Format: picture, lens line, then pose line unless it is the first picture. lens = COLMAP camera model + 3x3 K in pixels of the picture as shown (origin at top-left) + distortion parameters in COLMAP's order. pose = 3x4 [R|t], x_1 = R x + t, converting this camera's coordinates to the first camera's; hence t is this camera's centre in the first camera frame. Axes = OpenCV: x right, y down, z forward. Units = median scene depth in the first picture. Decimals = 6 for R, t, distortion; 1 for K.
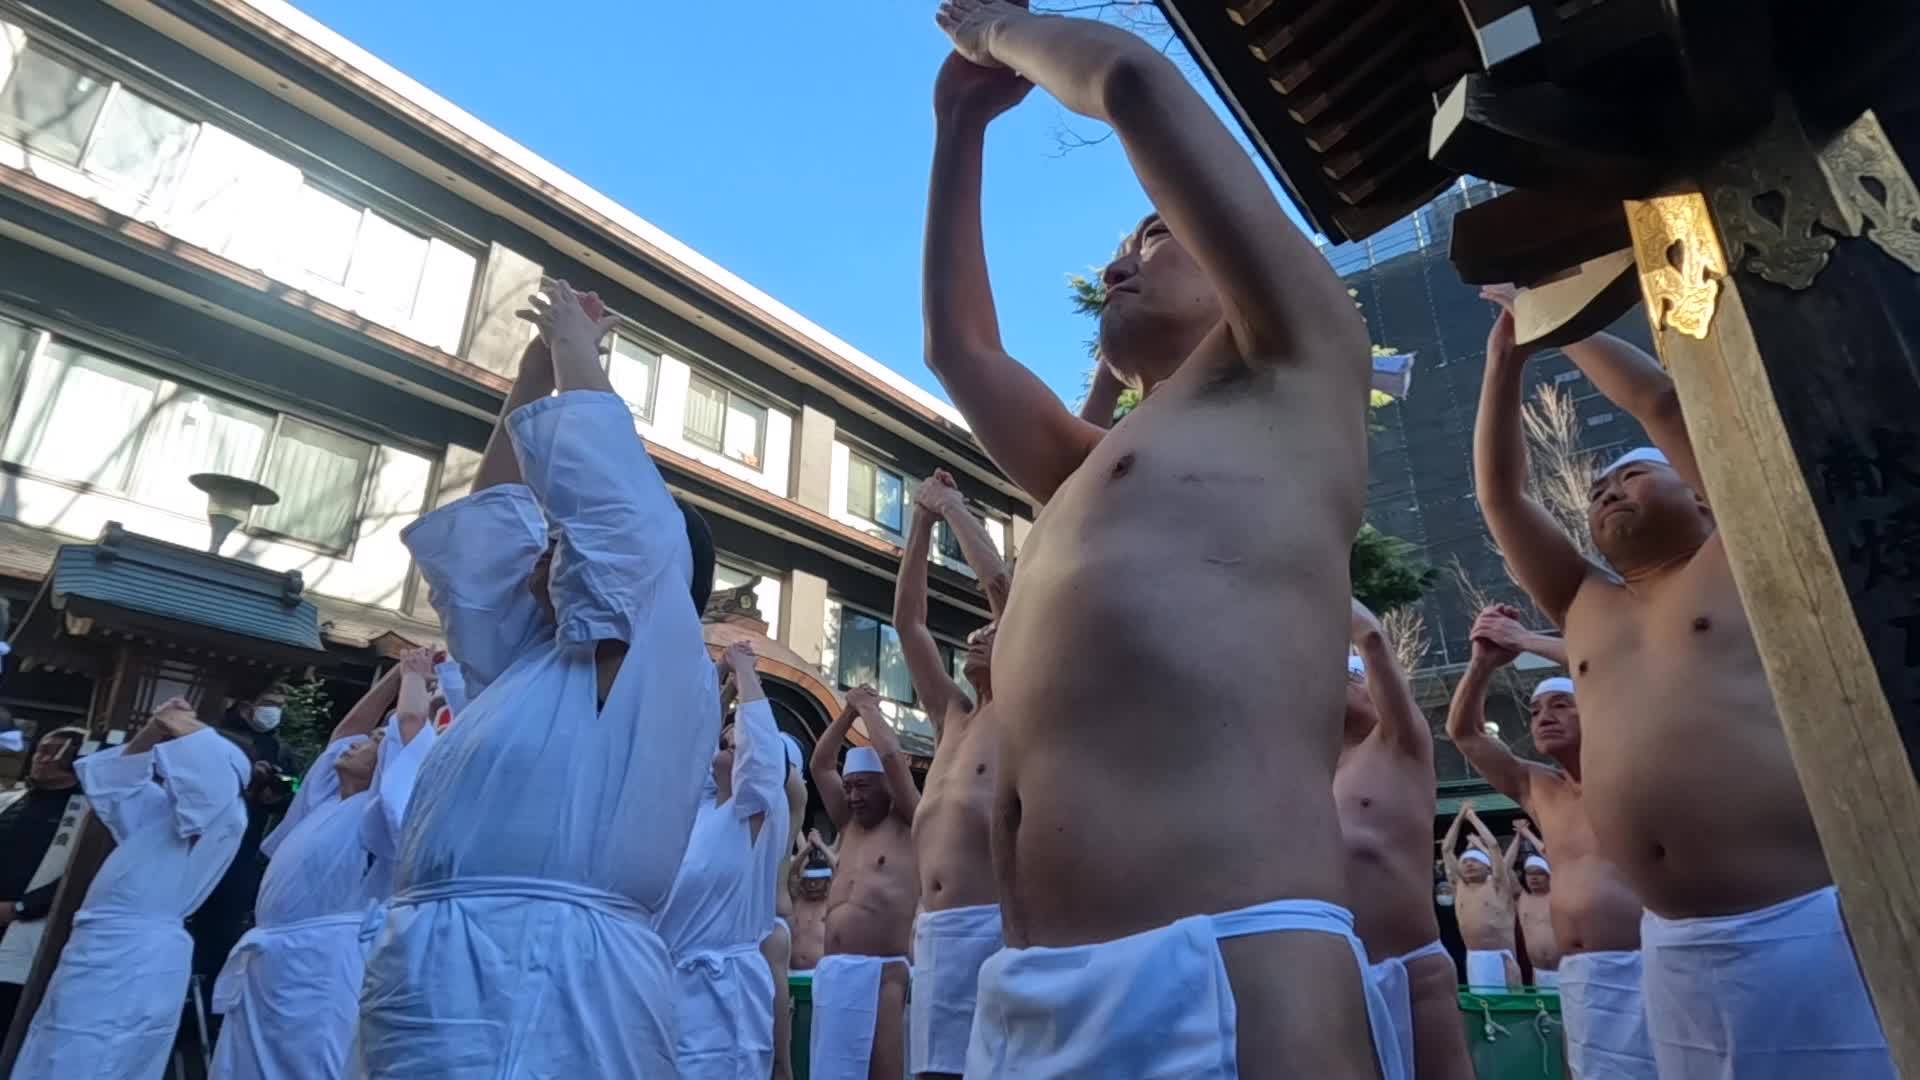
lens RADIAL K [[1010.5, 0, 966.0], [0, 1010.5, 543.0], [0, 0, 1]] dist [-0.001406, -0.000037]
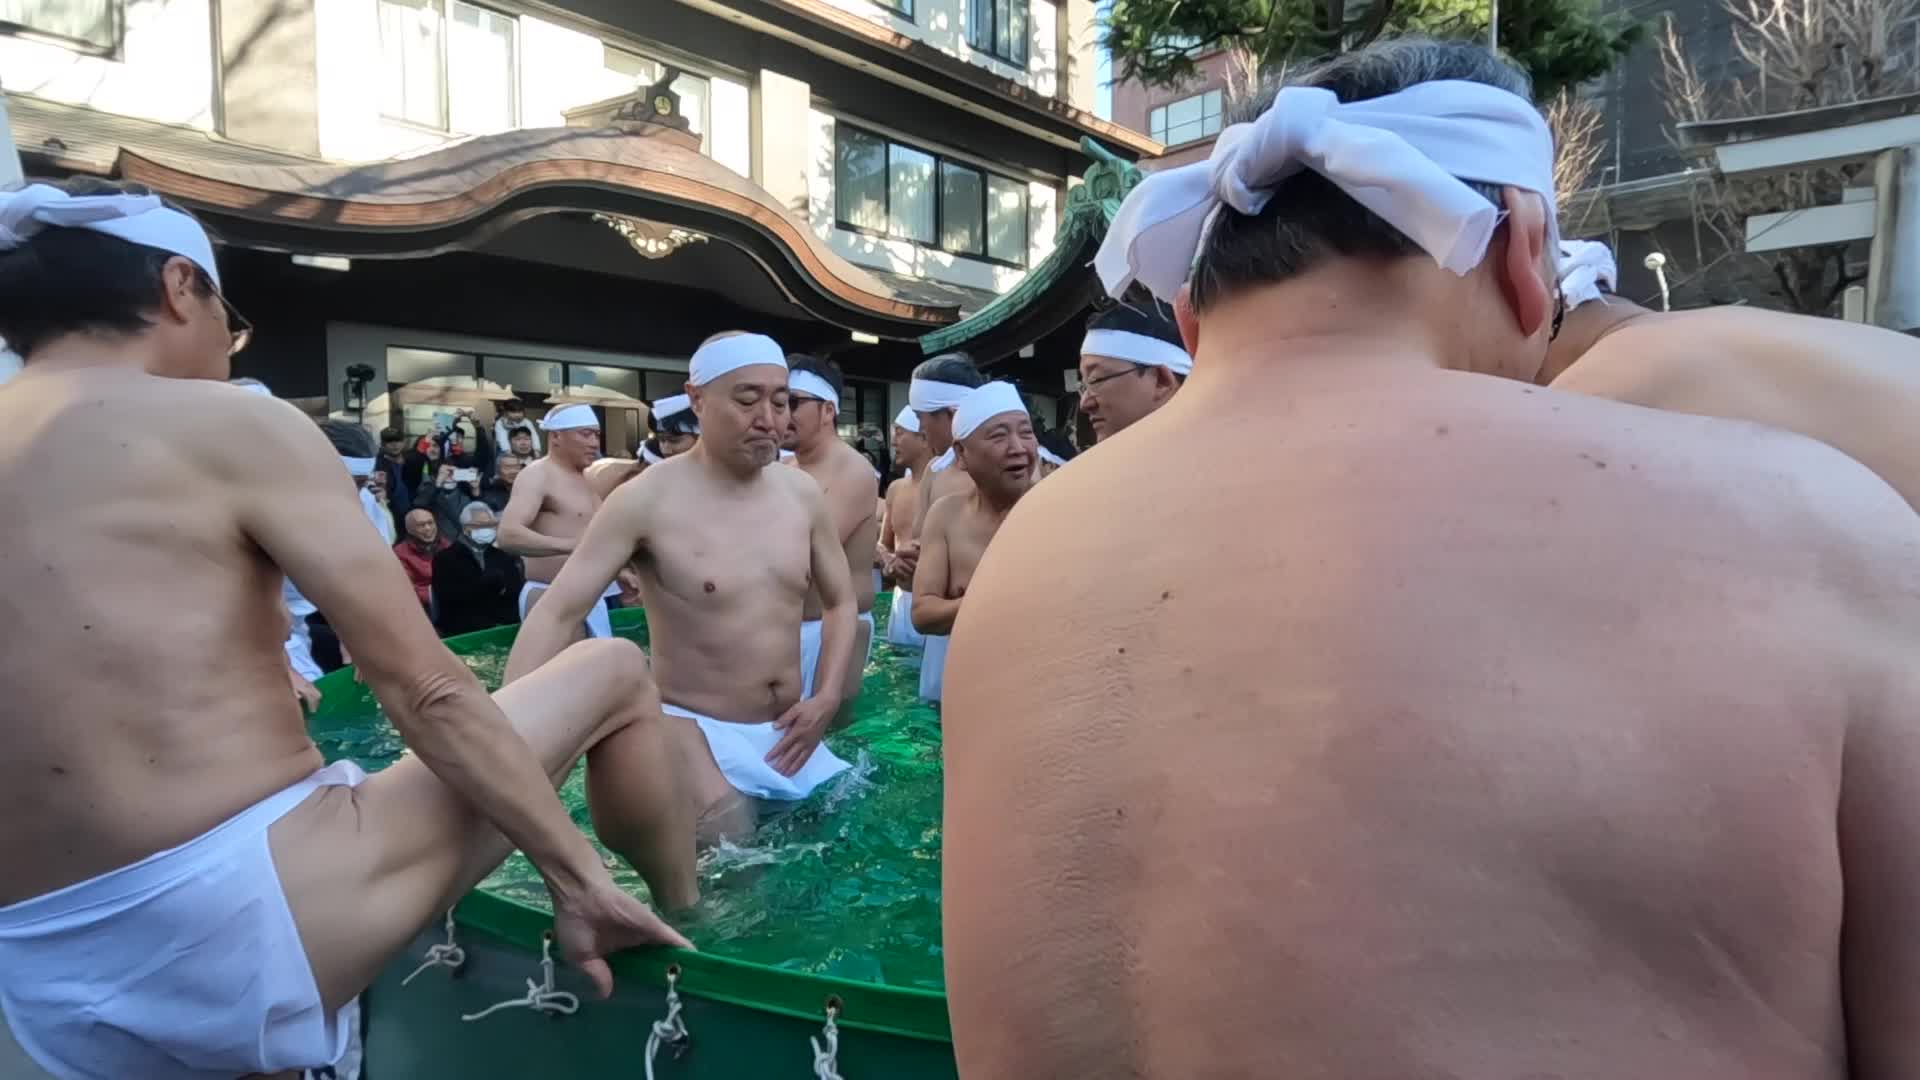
lens RADIAL K [[1010.5, 0, 963.7], [0, 1010.5, 545.6], [0, 0, 1]] dist [-0.001406, -0.000037]
pose [[0.994400, 0.005022, -0.105559, 0.065446], [0.040222, 0.905707, 0.421991, 0.034826], [0.097725, -0.423874, 0.900434, 0.151086]]
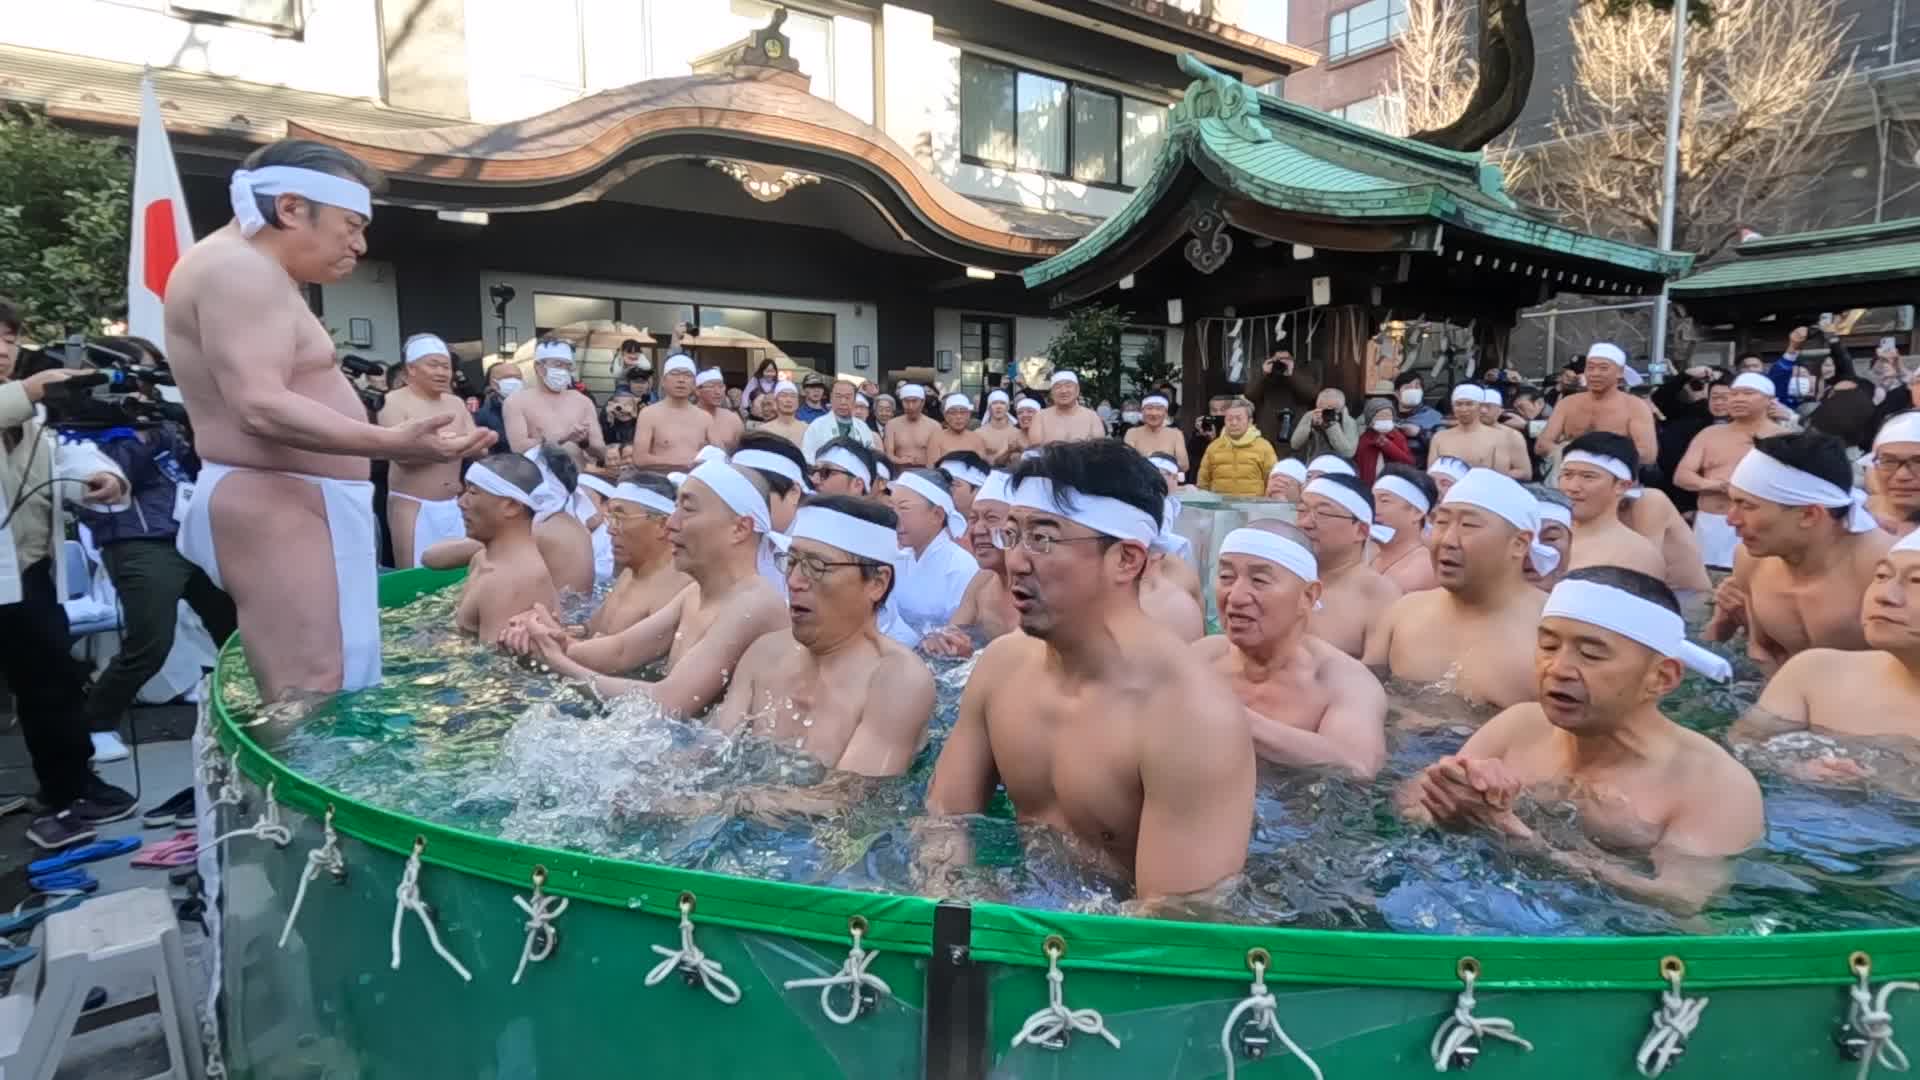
lens RADIAL K [[1010.5, 0, 956.2], [0, 1010.5, 543.5], [0, 0, 1]] dist [-0.001406, -0.000037]
pose [[0.959698, 0.029336, -0.279497, 0.108011], [0.107155, 0.881206, 0.460428, 0.038098], [0.259802, -0.471821, 0.842549, 0.153308]]
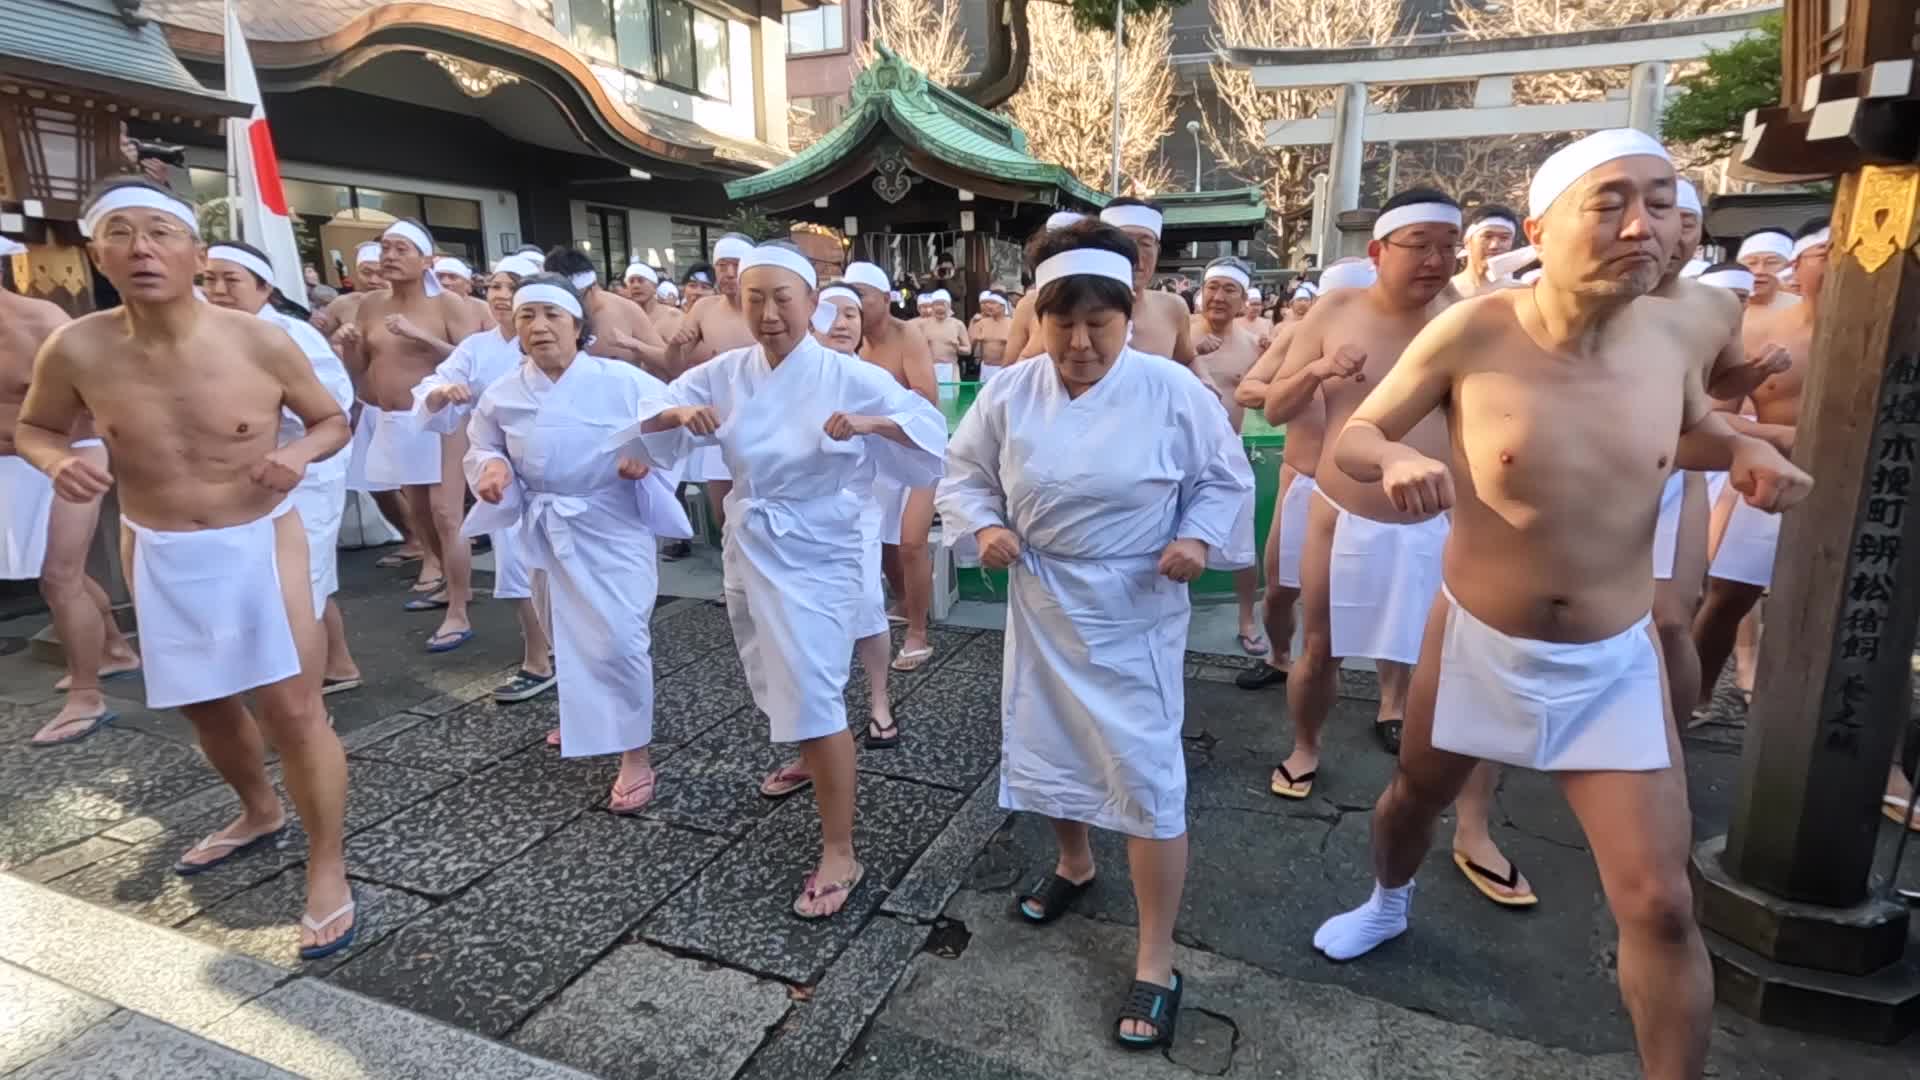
lens RADIAL K [[1010.5, 0, 961.9], [0, 1010.5, 542.6], [0, 0, 1]] dist [-0.001406, -0.000037]
pose [[0.953789, -0.067338, 0.292834, -0.087118], [-0.113723, 0.821170, 0.559238, -0.037529], [-0.278124, -0.566697, 0.775565, -0.013419]]
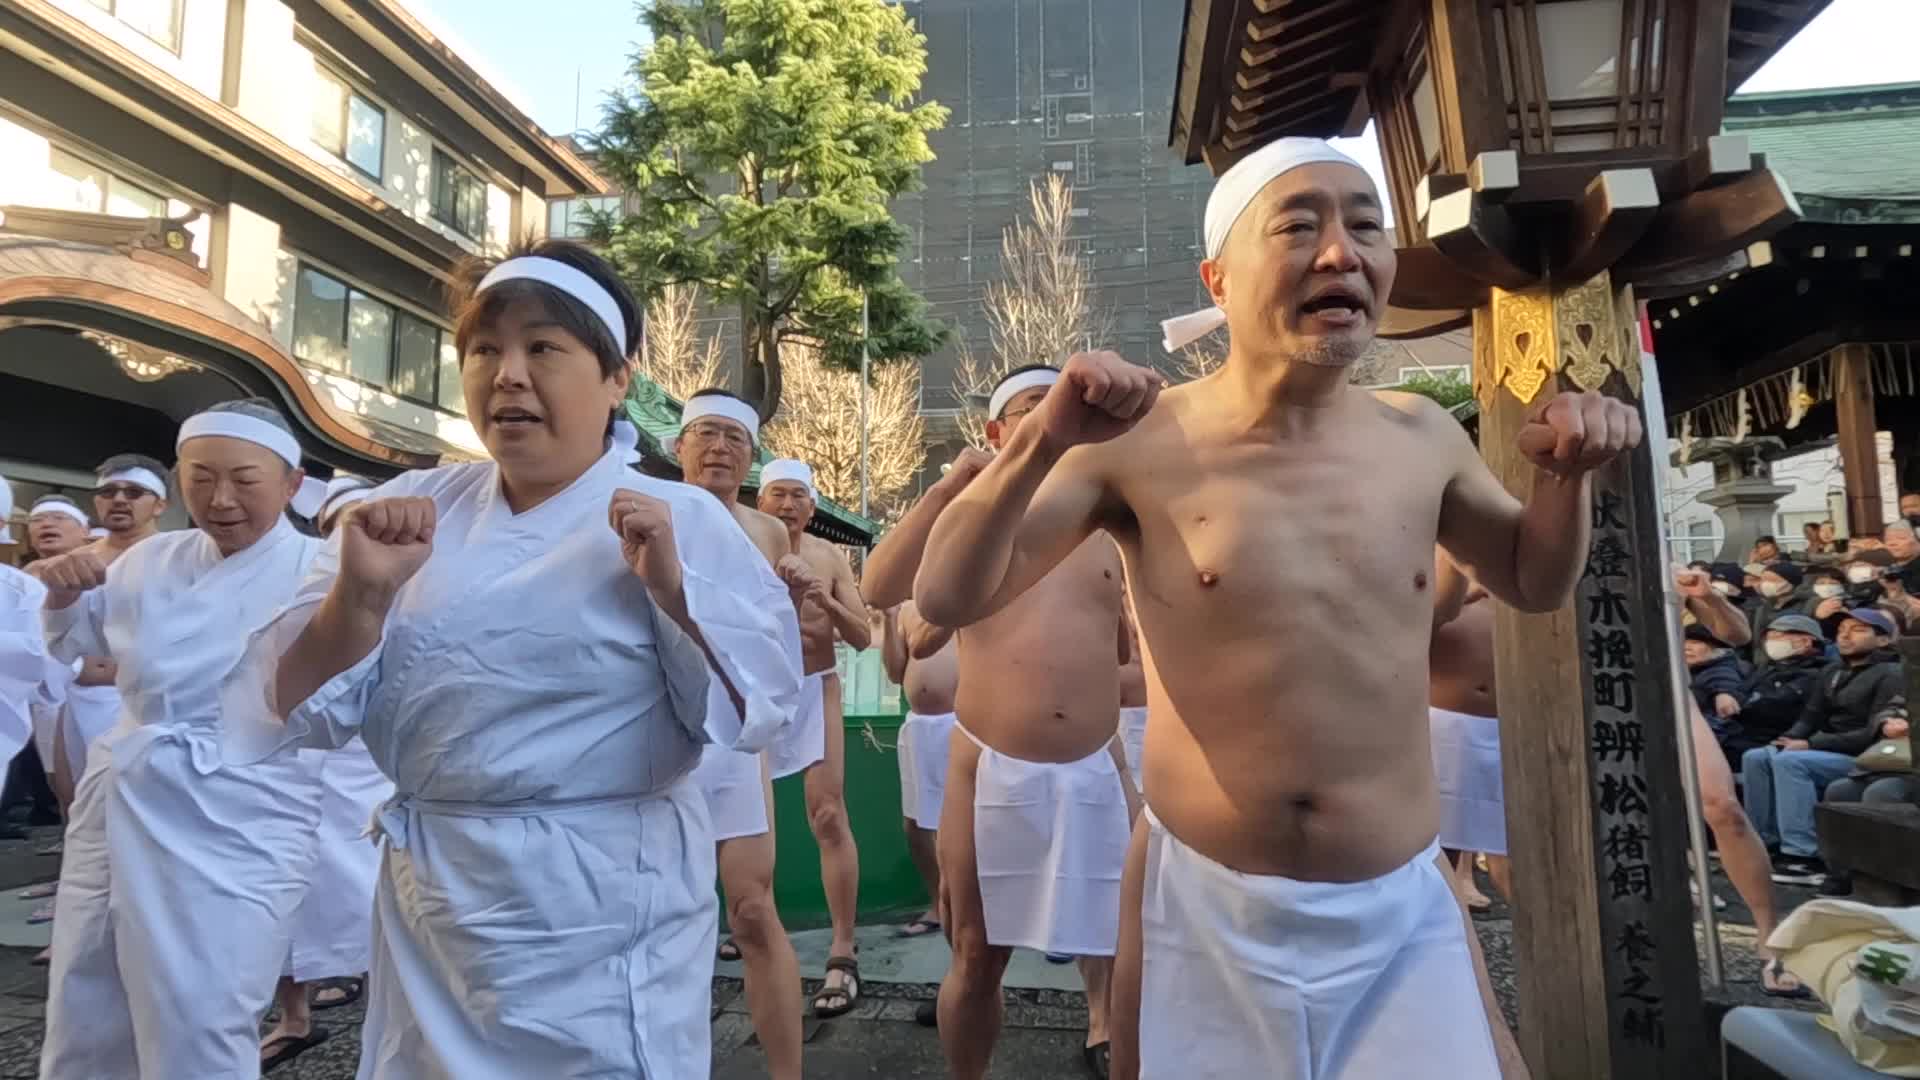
lens RADIAL K [[1010.5, 0, 967.4], [0, 1010.5, 530.6], [0, 0, 1]] dist [-0.001406, -0.000037]
pose [[0.863750, 0.057441, 0.500636, -0.051114], [-0.192105, 0.955992, 0.221754, -0.013019], [-0.465866, -0.287715, 0.836773, 0.002930]]
